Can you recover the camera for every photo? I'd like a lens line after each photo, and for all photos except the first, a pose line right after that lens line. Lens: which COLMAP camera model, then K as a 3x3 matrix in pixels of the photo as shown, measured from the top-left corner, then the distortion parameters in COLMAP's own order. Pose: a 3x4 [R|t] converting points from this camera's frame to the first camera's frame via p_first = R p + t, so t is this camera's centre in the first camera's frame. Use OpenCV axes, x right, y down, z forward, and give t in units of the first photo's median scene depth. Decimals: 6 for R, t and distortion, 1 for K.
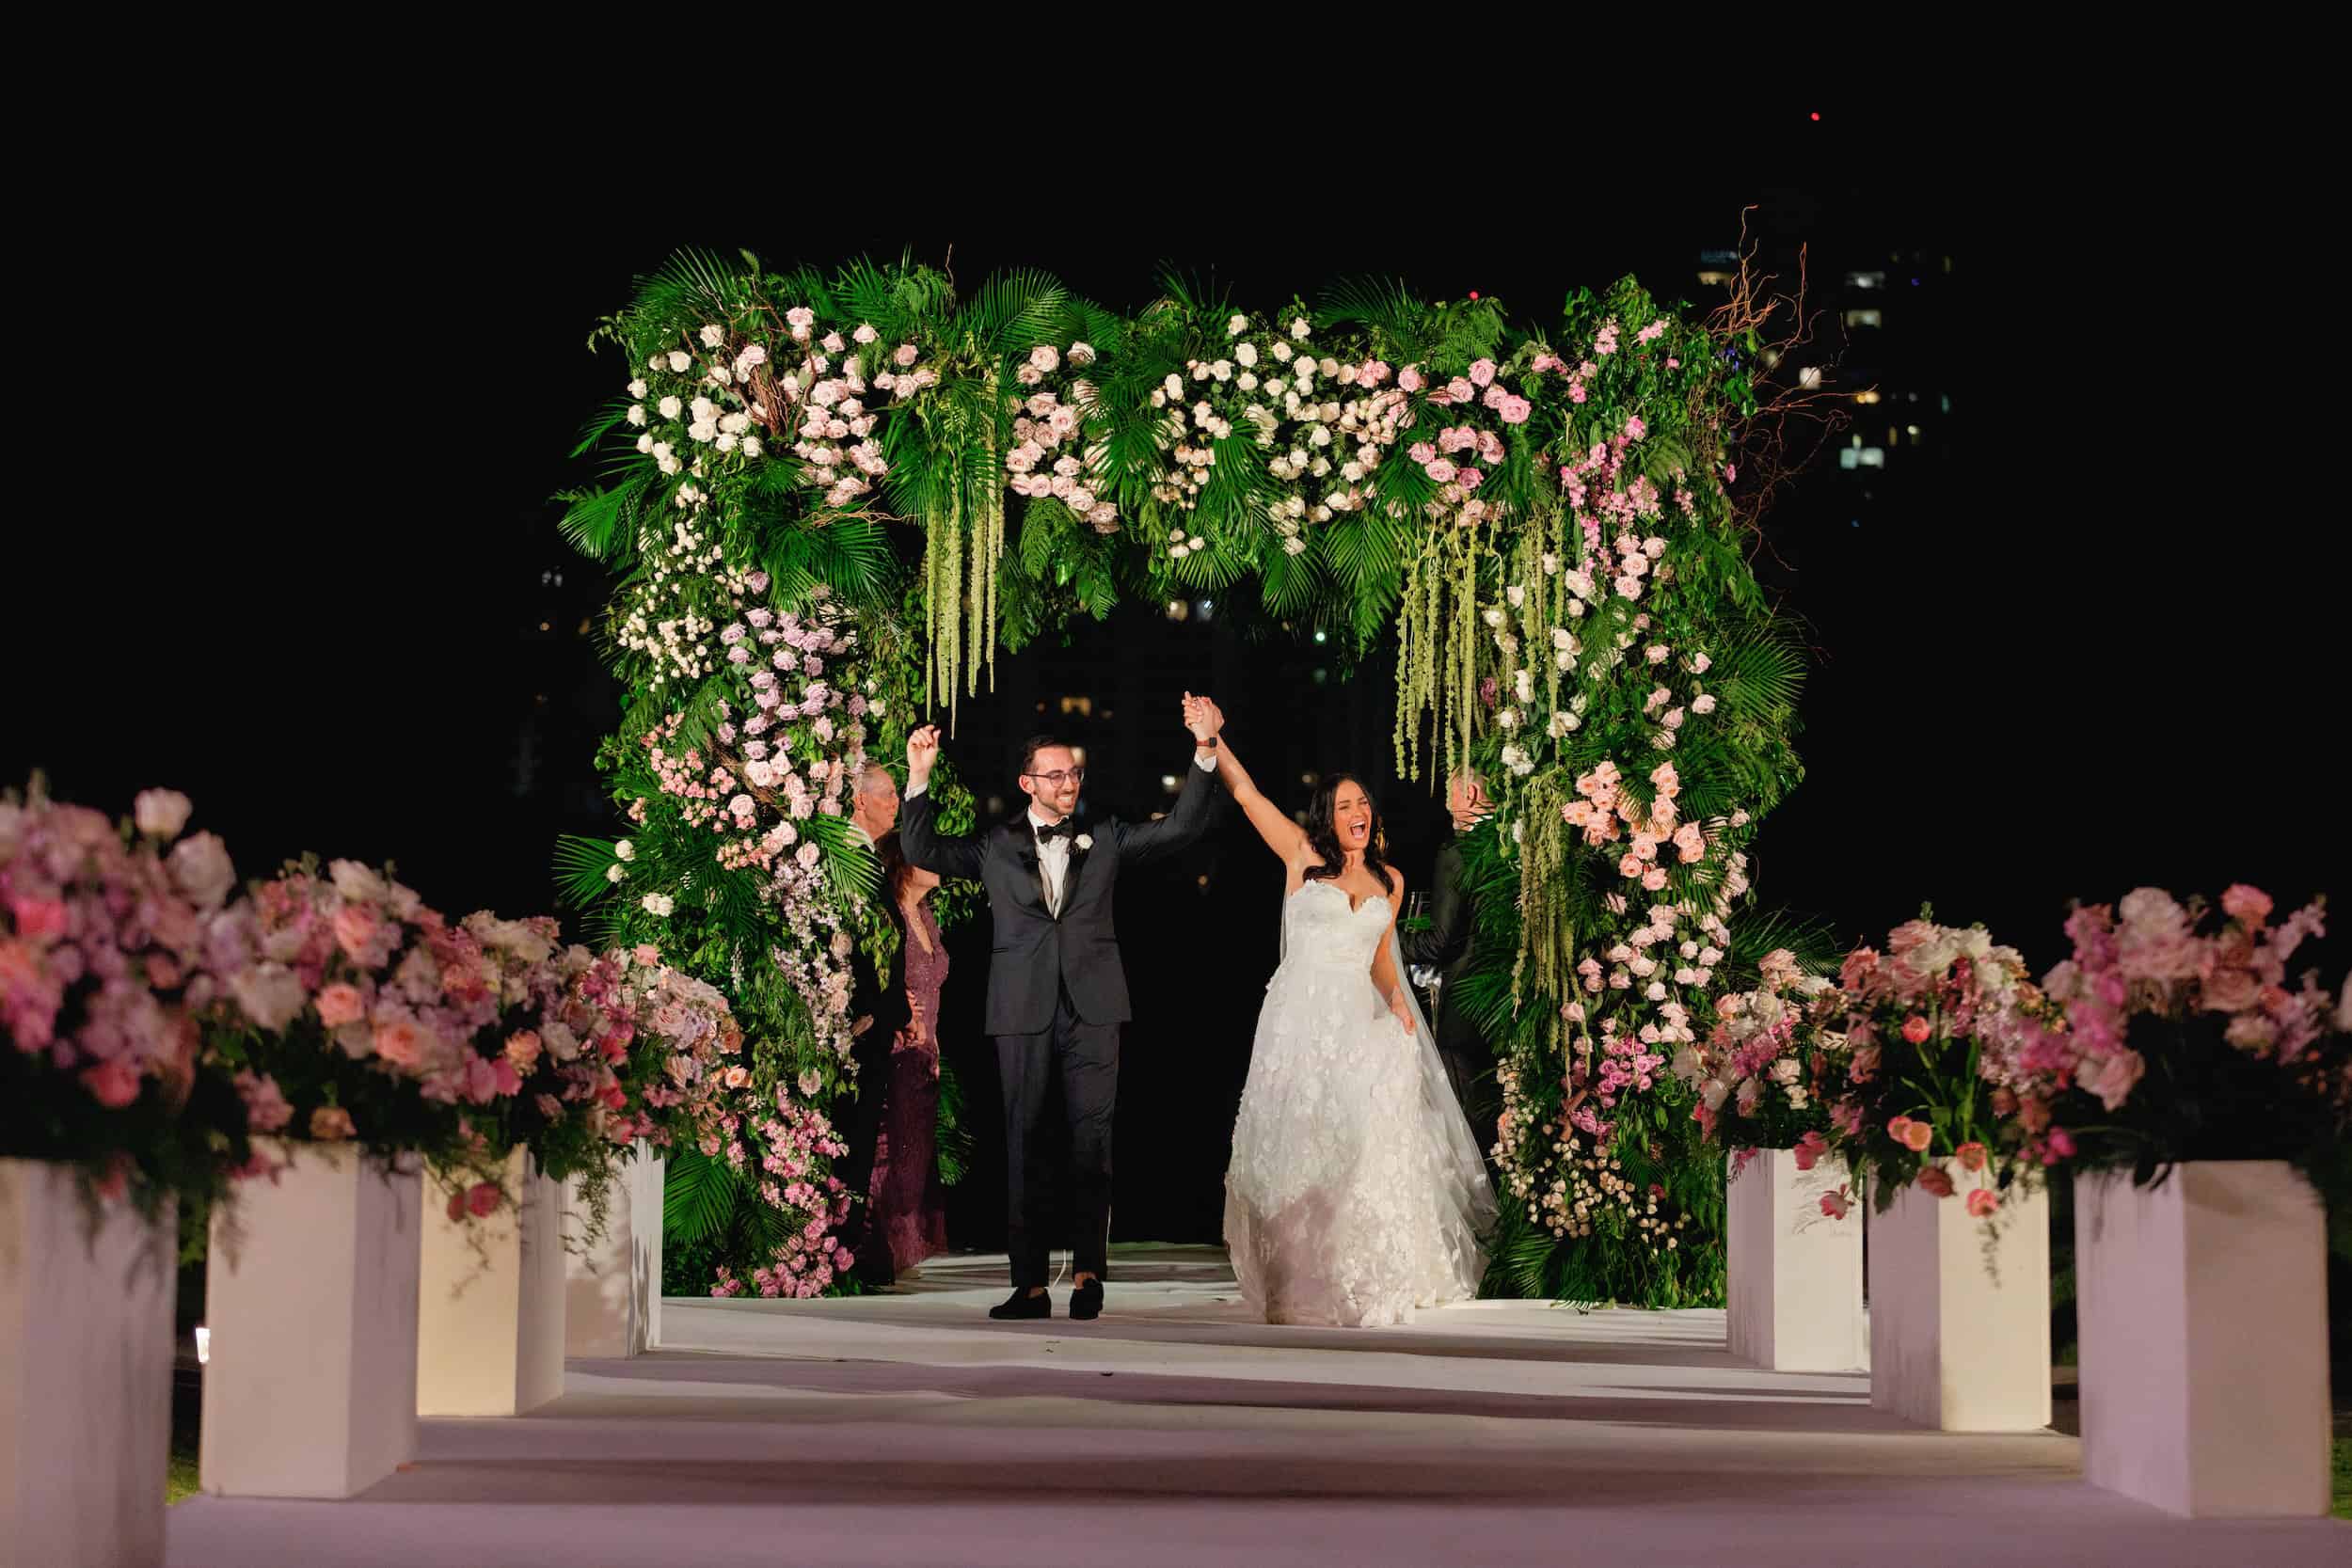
lens RADIAL K [[6640.4, 0, 1173.4], [0, 6640.4, 781.5], [0, 0, 1]] dist [-0.048191, 0.000000]
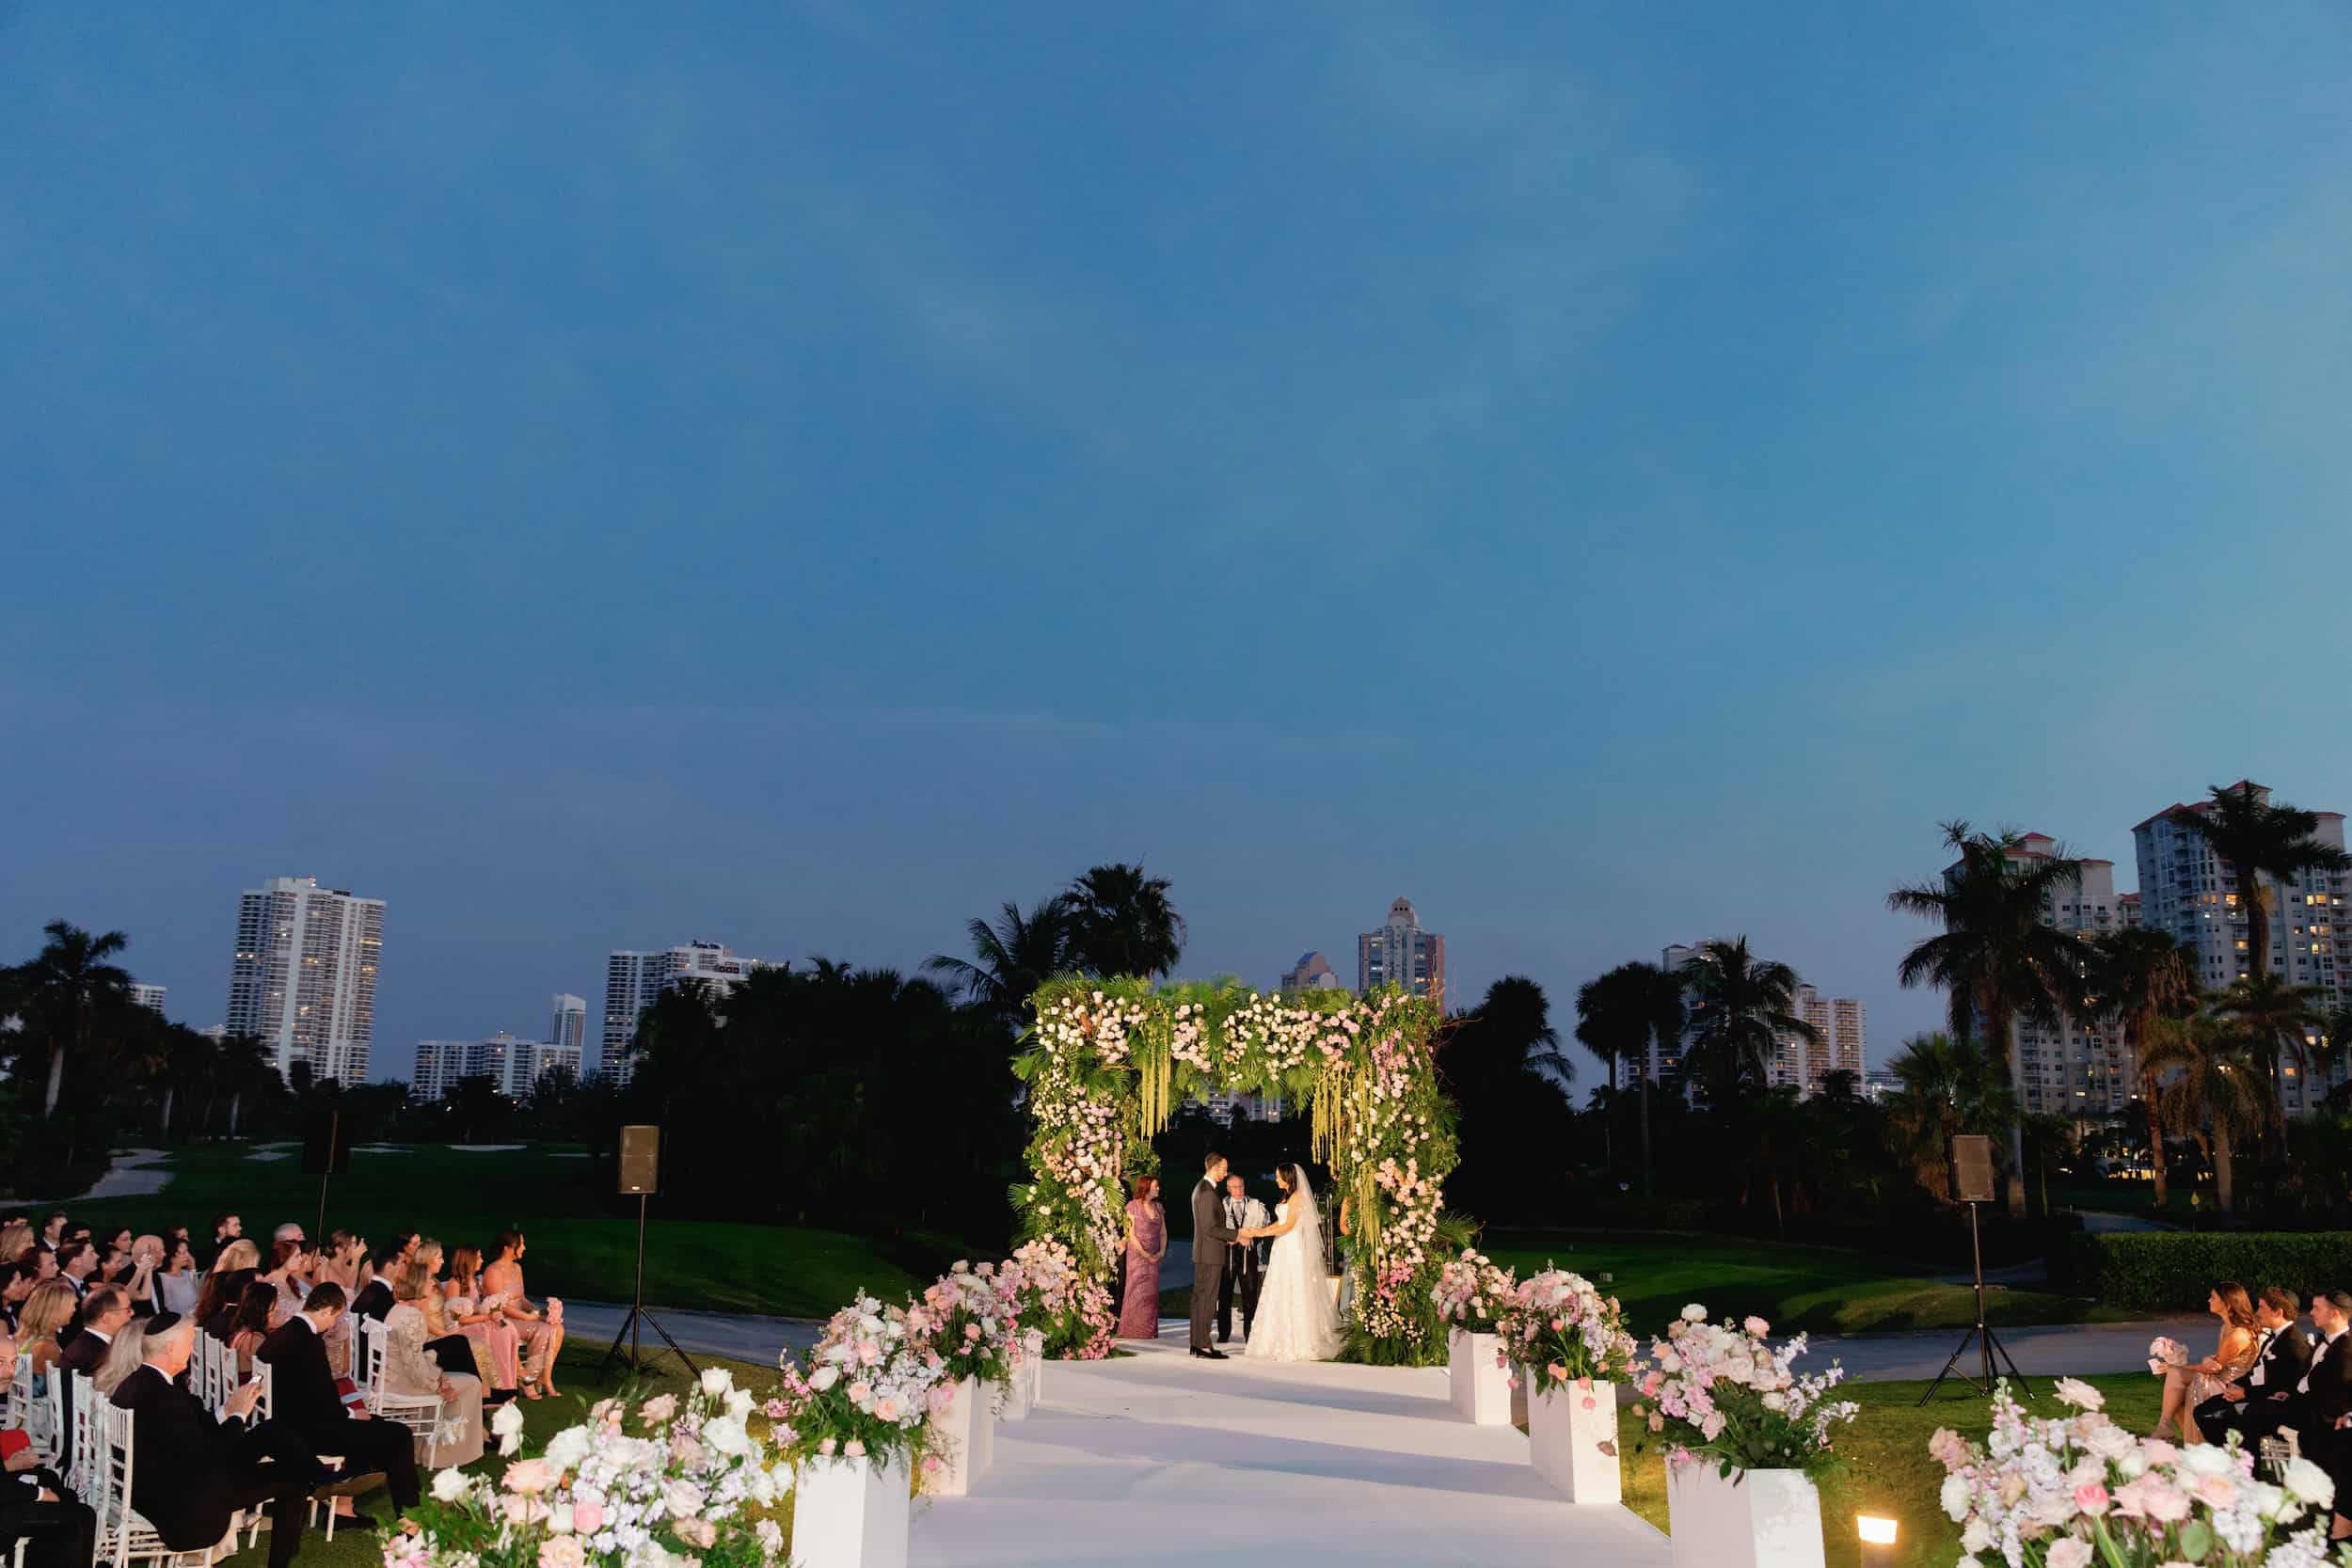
lens RADIAL K [[1890.2, 0, 1175.4], [0, 1890.2, 784.1], [0, 0, 1]] dist [-0.000704, 0.000124]
pose [[0.999778, -0.005463, -0.020328, -0.006758], [0.002173, 0.987362, -0.158465, -0.031563], [0.020936, 0.158386, 0.987155, 0.199822]]
